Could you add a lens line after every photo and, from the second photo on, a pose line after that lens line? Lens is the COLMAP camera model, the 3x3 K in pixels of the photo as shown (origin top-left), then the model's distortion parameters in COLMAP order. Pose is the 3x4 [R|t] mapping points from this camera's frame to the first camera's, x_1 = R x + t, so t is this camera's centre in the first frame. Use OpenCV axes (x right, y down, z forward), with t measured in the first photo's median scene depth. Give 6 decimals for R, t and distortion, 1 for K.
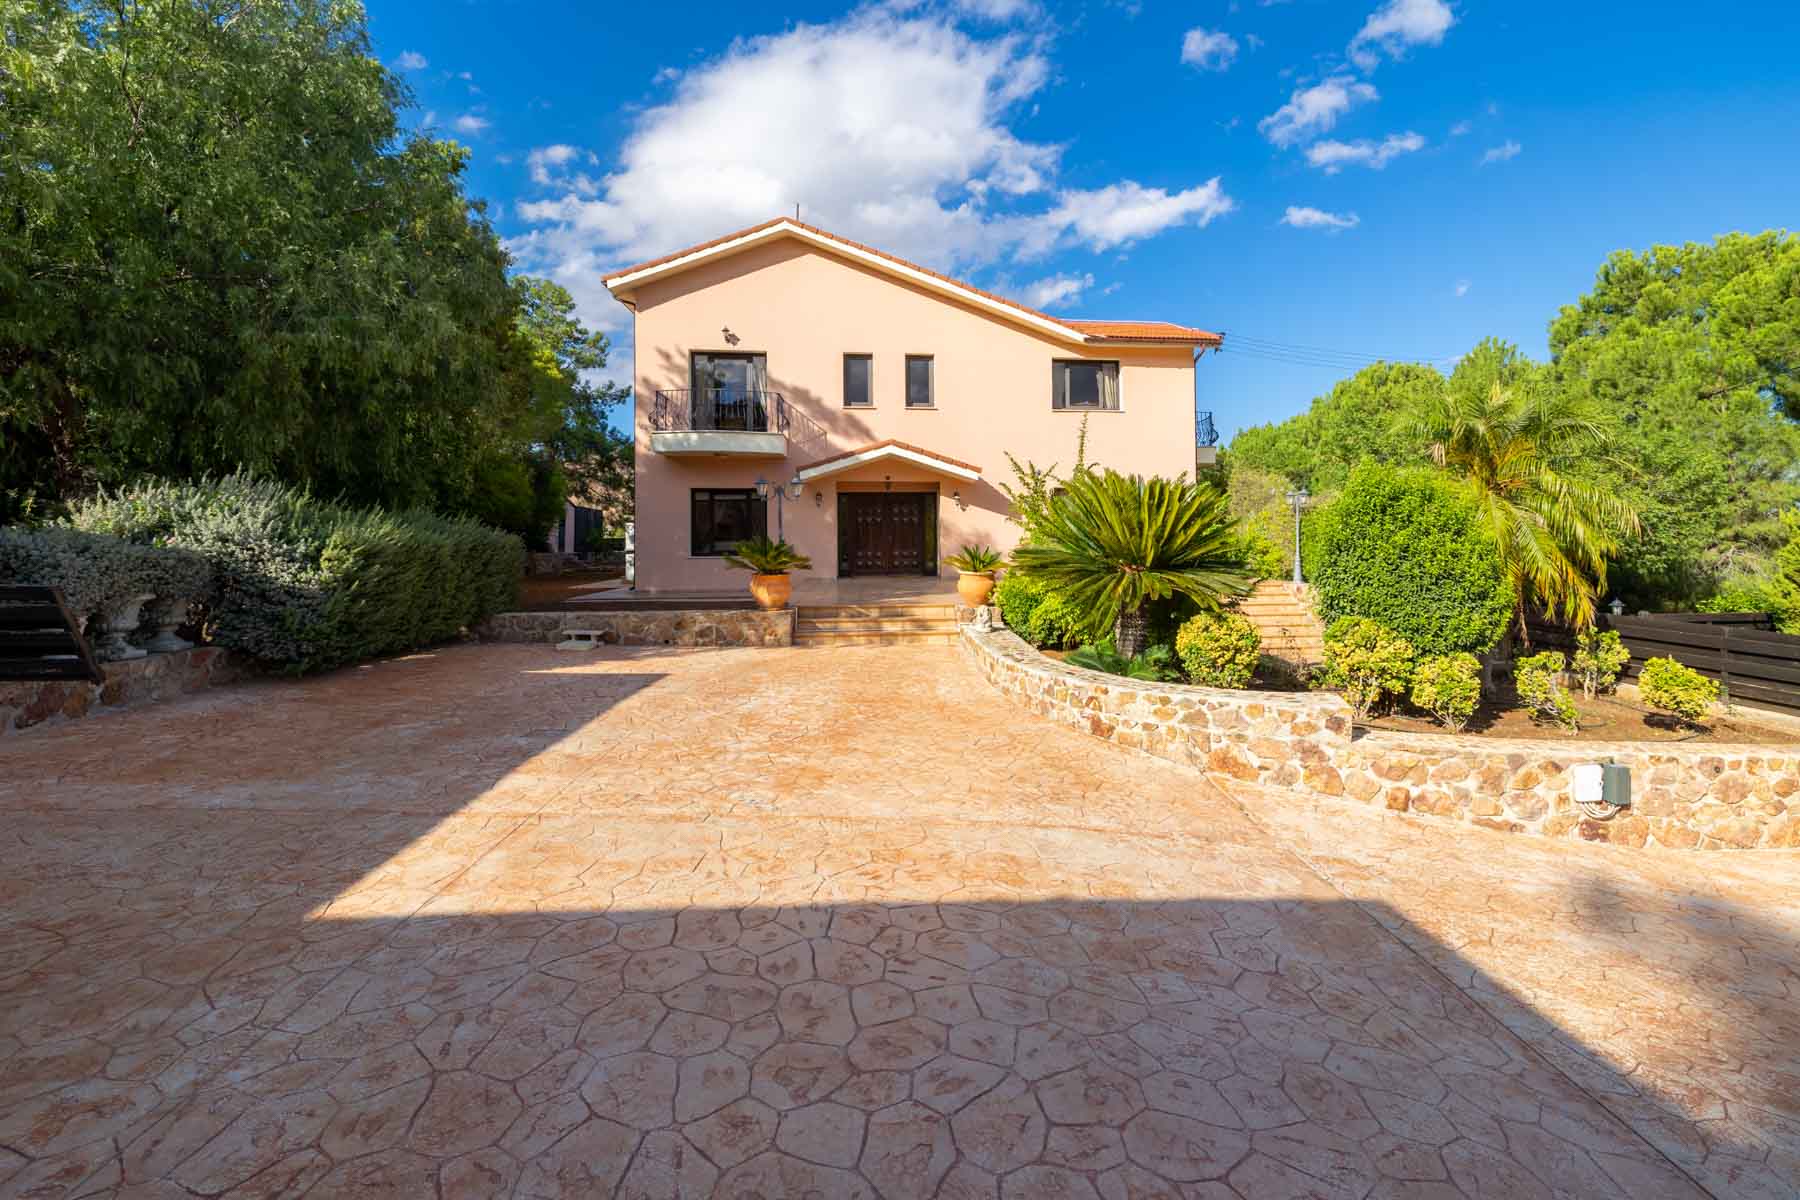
lens RADIAL K [[840.7, 0, 900.6], [0, 840.7, 596.7], [0, 0, 1]] dist [-0.002925, -0.000140]
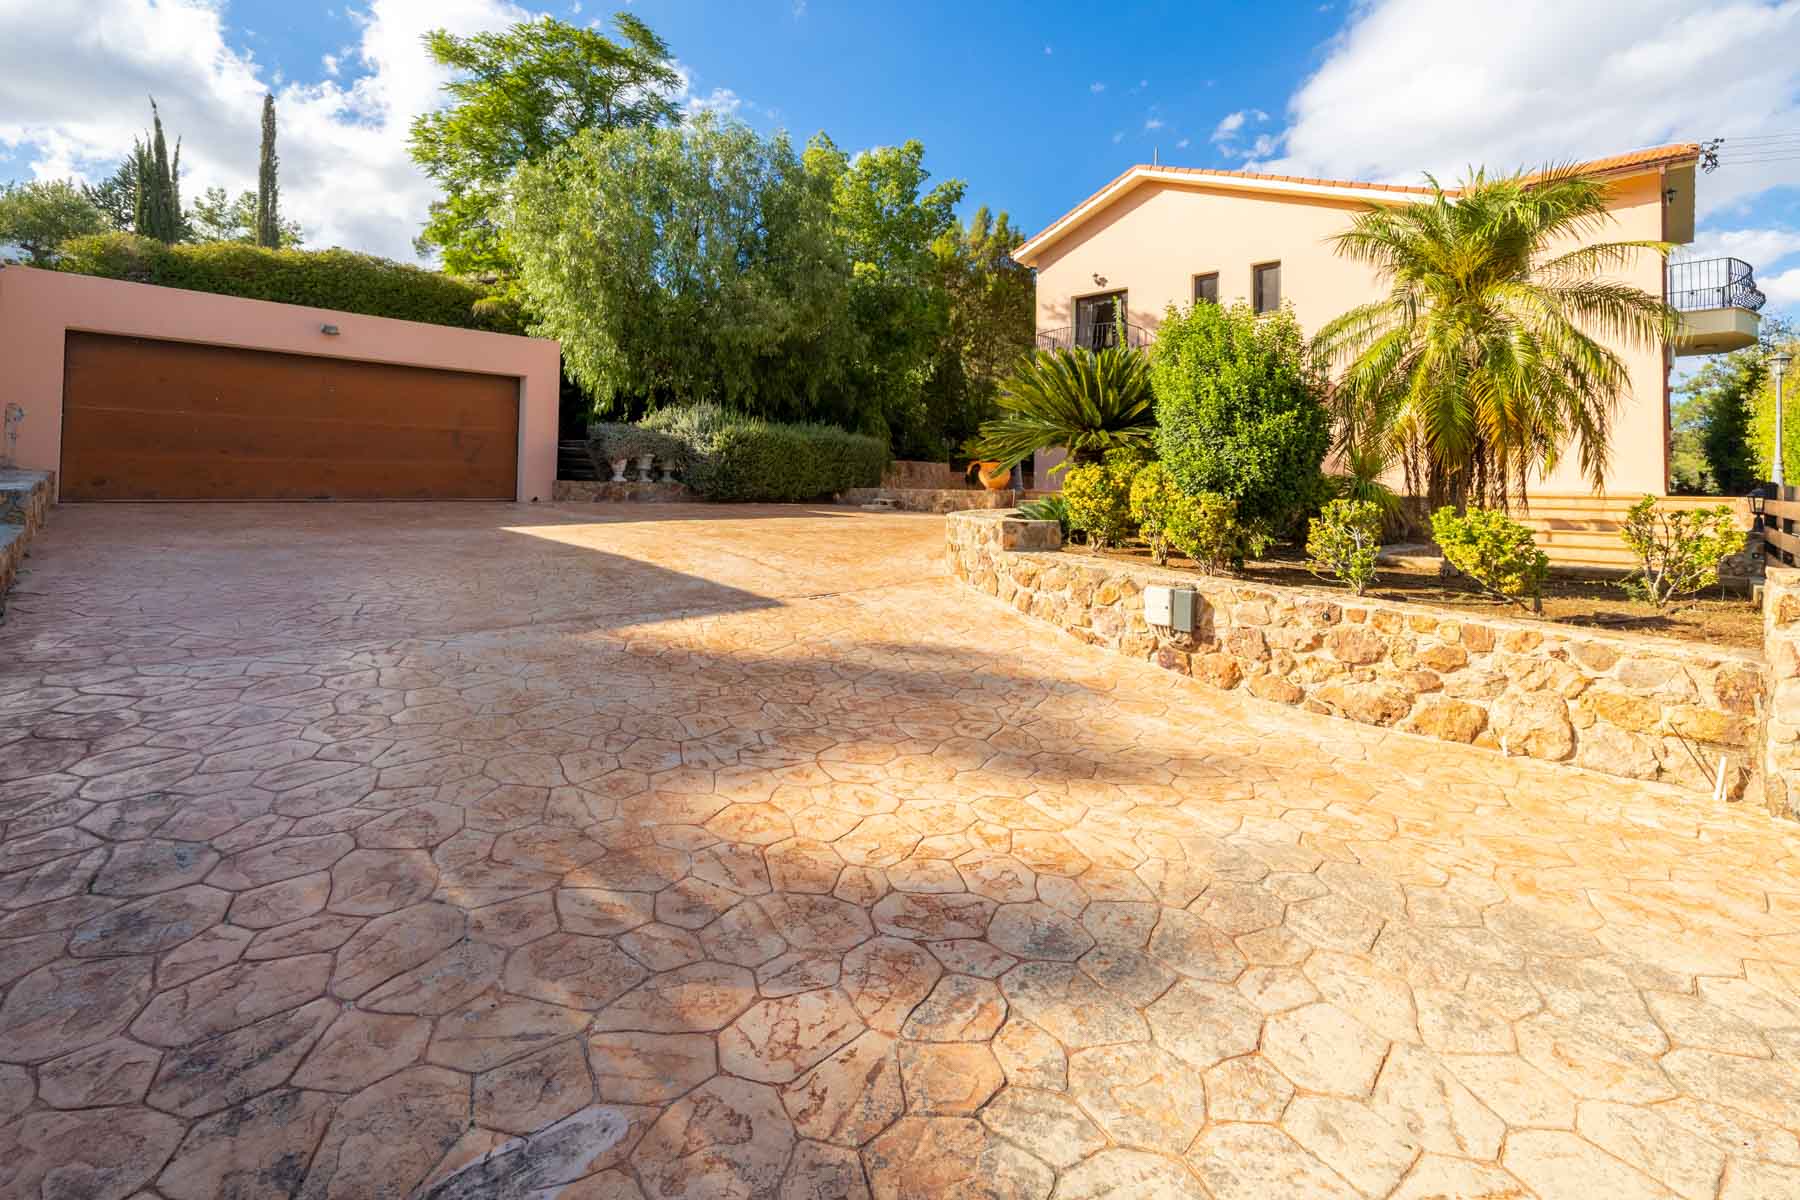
lens RADIAL K [[794.7, 0, 891.1], [0, 794.7, 583.5], [0, 0, 1]] dist [-0.000665, -0.000256]
pose [[0.627298, 0.106191, -0.771505, 1.122913], [-0.078720, 0.994232, 0.072842, 0.127765], [0.774790, 0.015039, 0.632039, 0.136096]]
